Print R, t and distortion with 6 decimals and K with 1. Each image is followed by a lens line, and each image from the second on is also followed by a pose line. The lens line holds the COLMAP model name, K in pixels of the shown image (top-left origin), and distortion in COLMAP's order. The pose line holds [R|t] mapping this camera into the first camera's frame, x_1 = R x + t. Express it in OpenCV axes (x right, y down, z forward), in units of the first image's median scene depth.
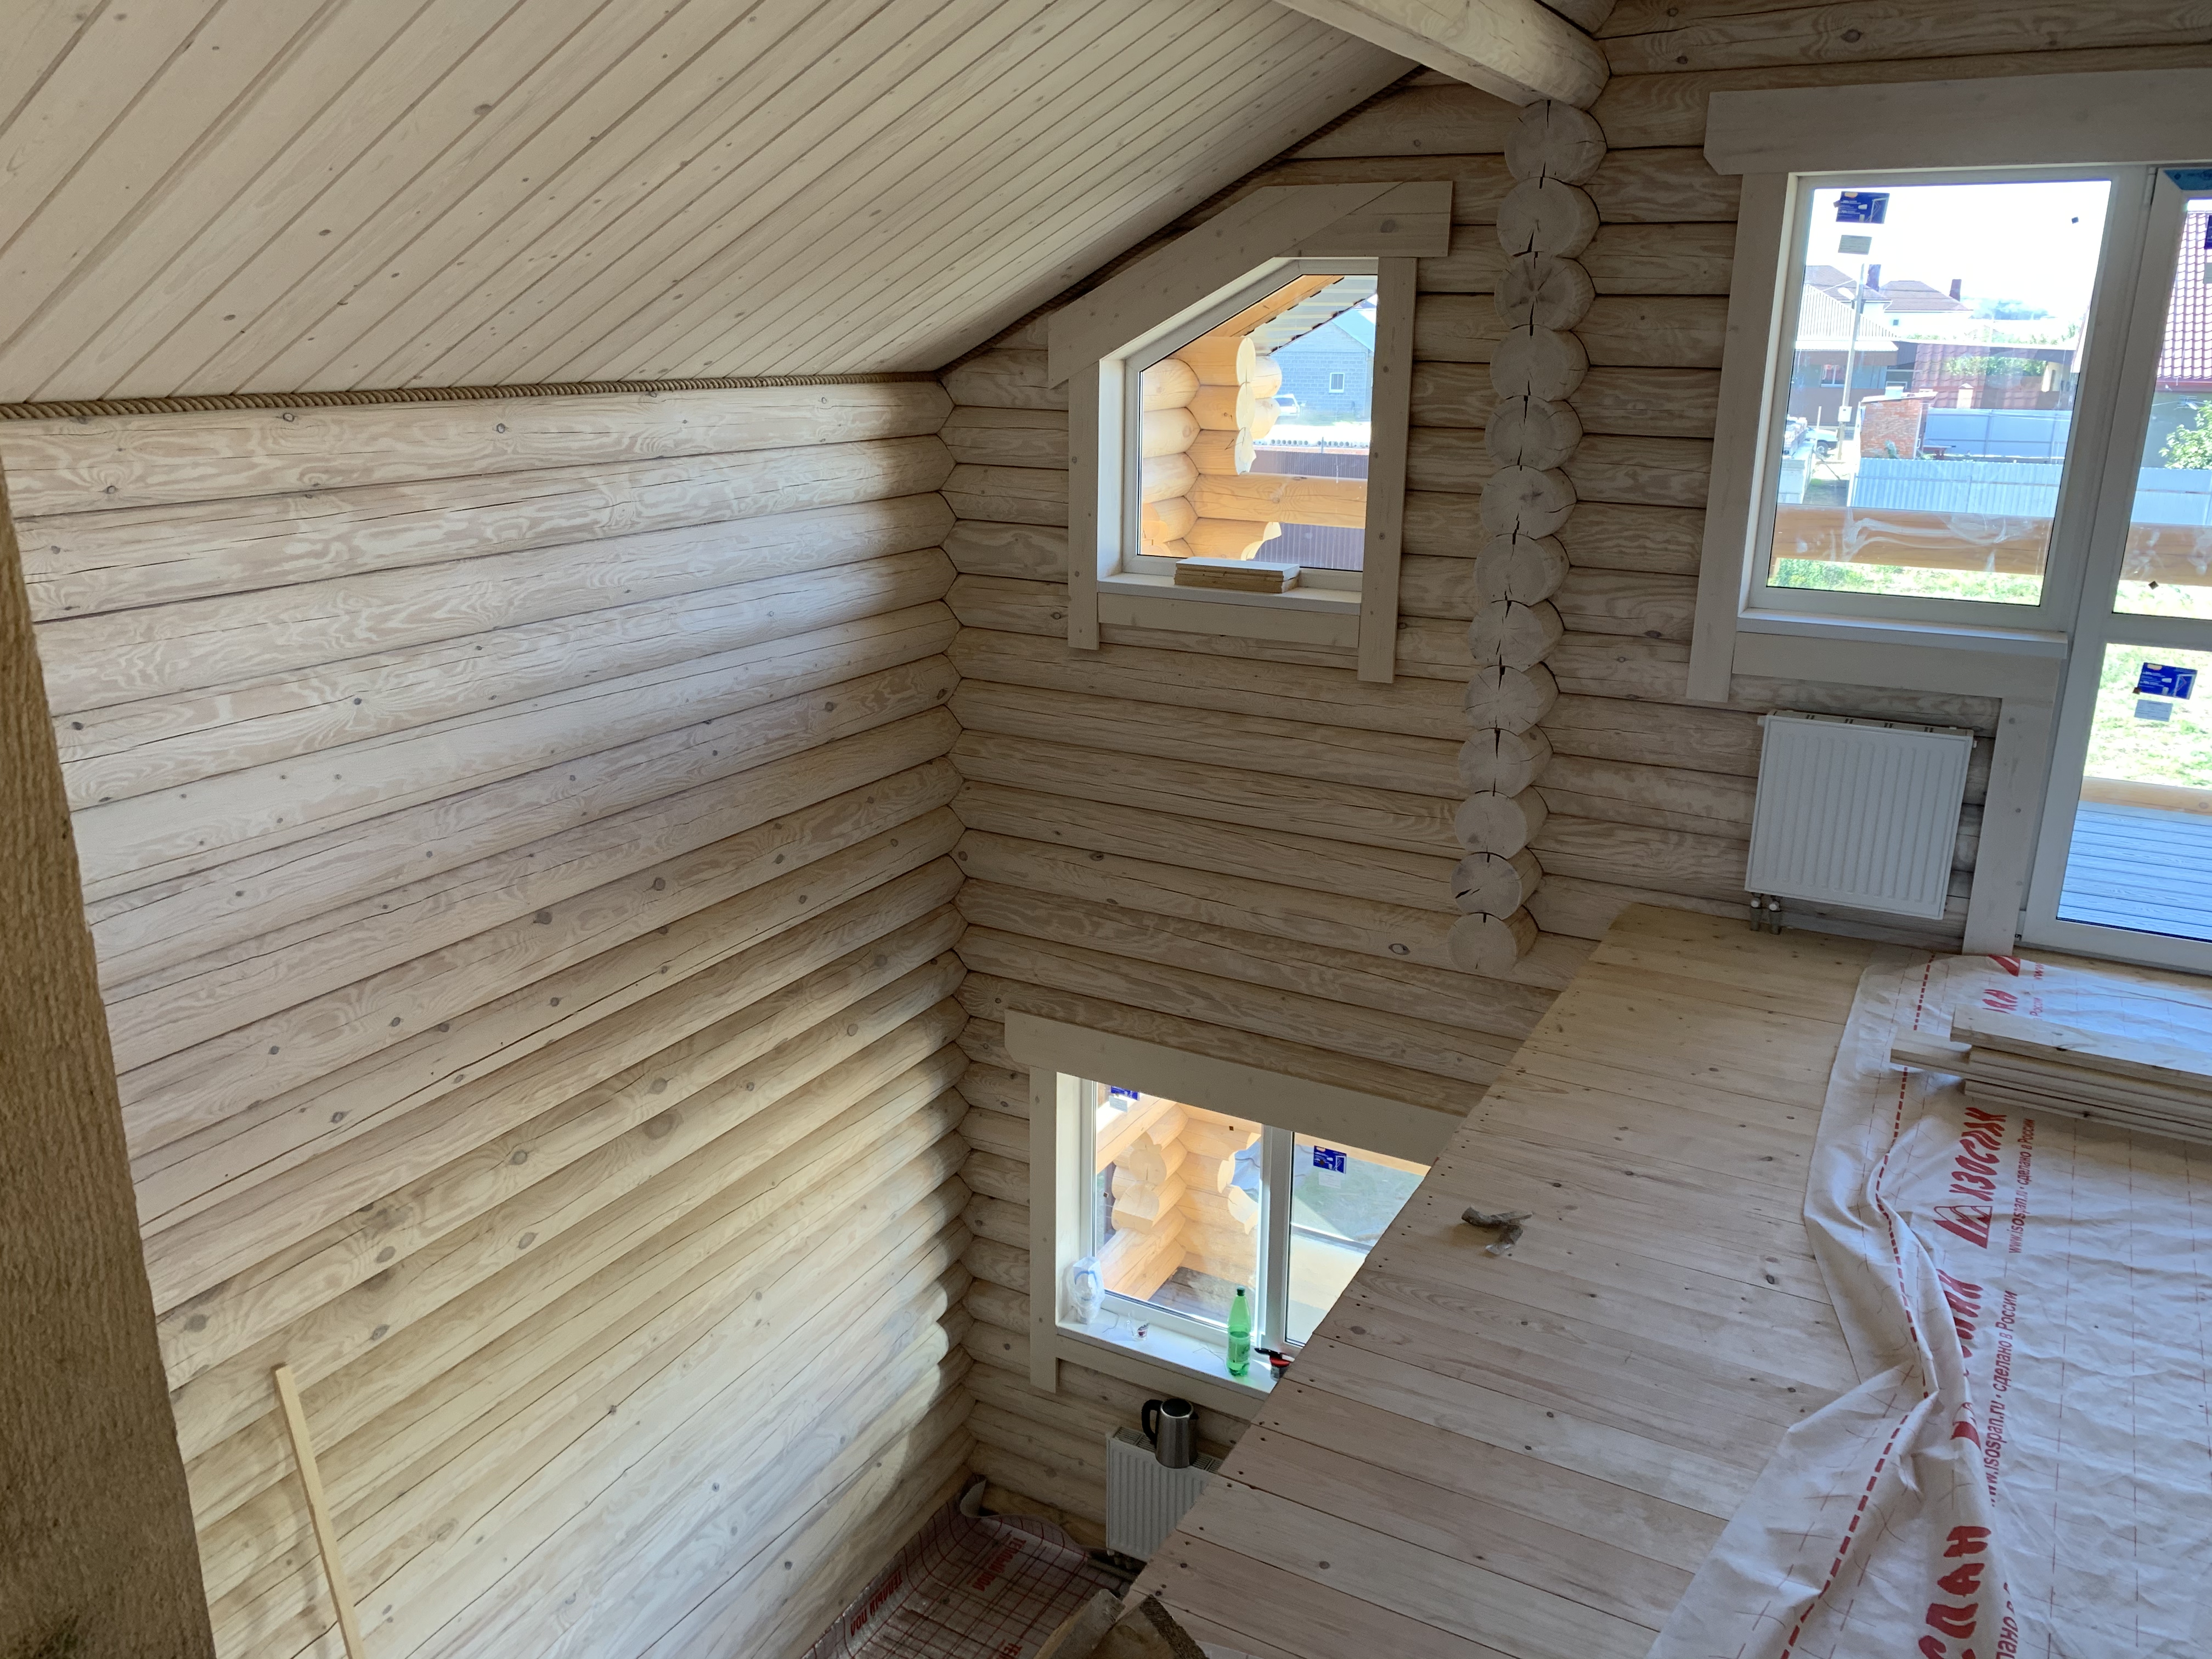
lens RADIAL K [[1677.8, 0, 1091.9], [0, 1677.8, 837.8], [0, 0, 1]] dist [-0.009881, 0.004416]
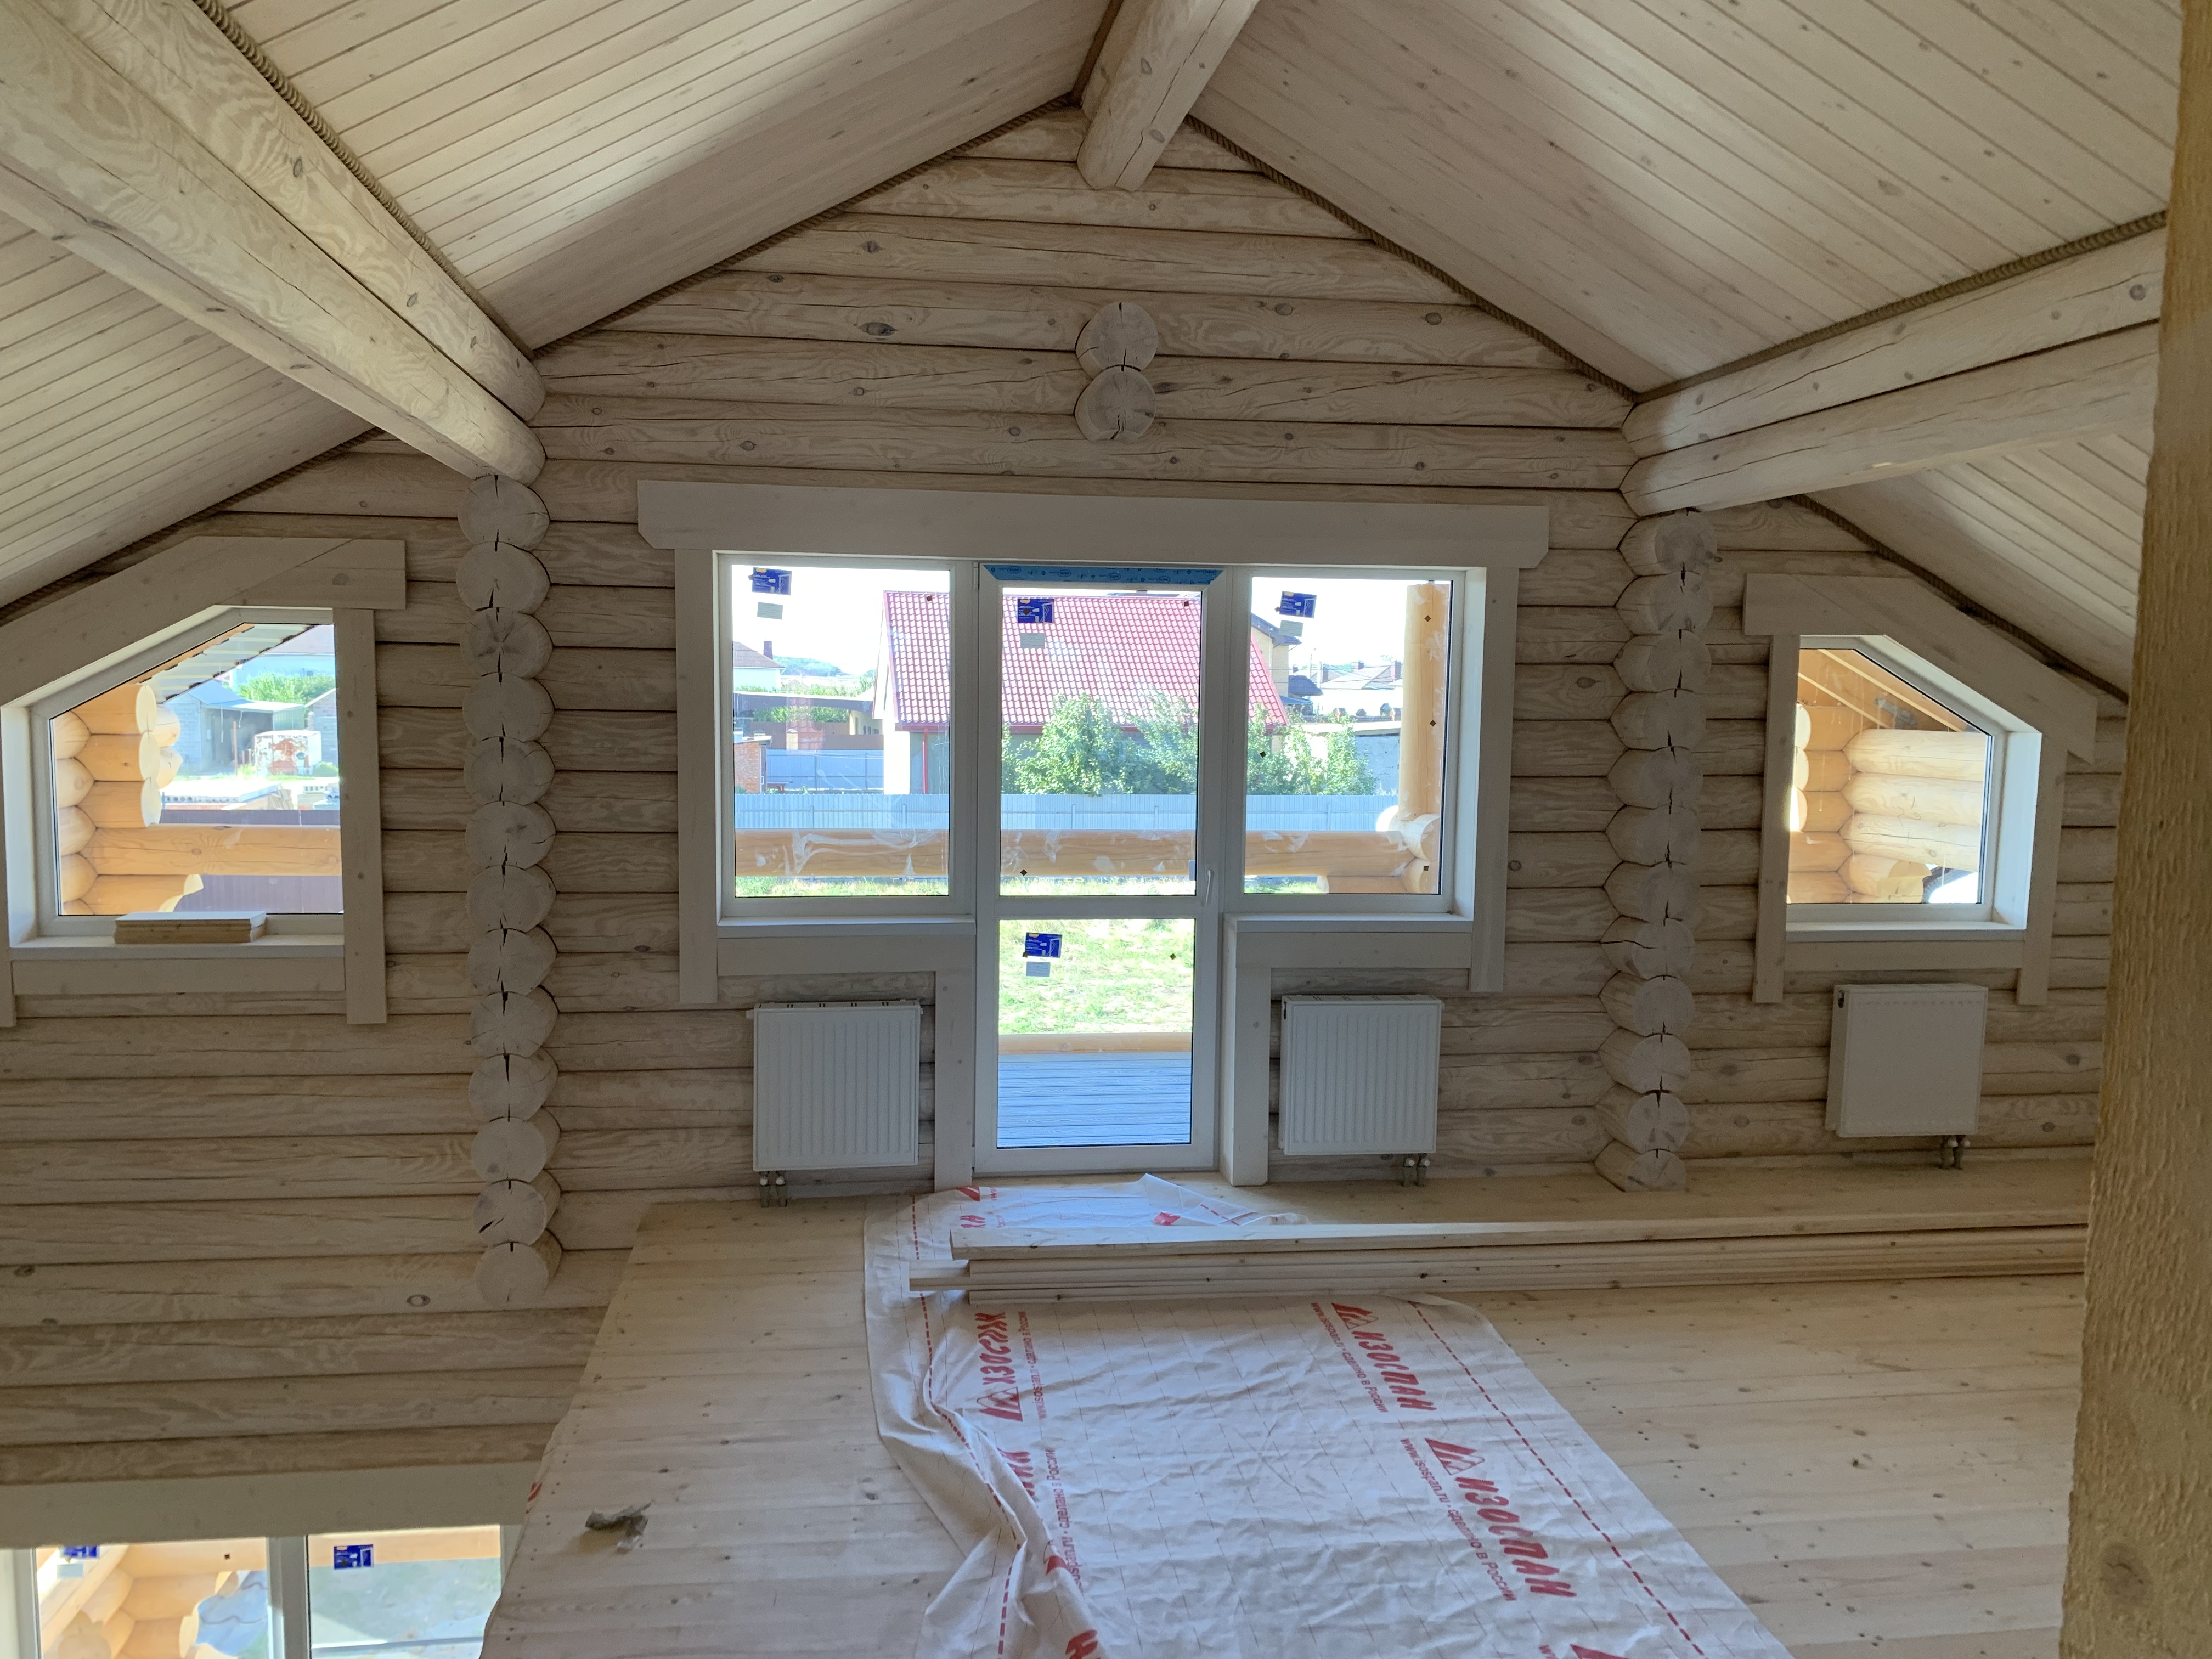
lens RADIAL K [[1680.4, 0, 1106.0], [0, 1680.4, 829.5], [0, 0, 1]] dist [0.048243, -0.116911]
pose [[0.792836, -0.048550, 0.607499, -0.088905], [0.172787, 0.973826, -0.147676, 0.017011], [-0.584428, 0.222051, 0.780472, -0.043992]]
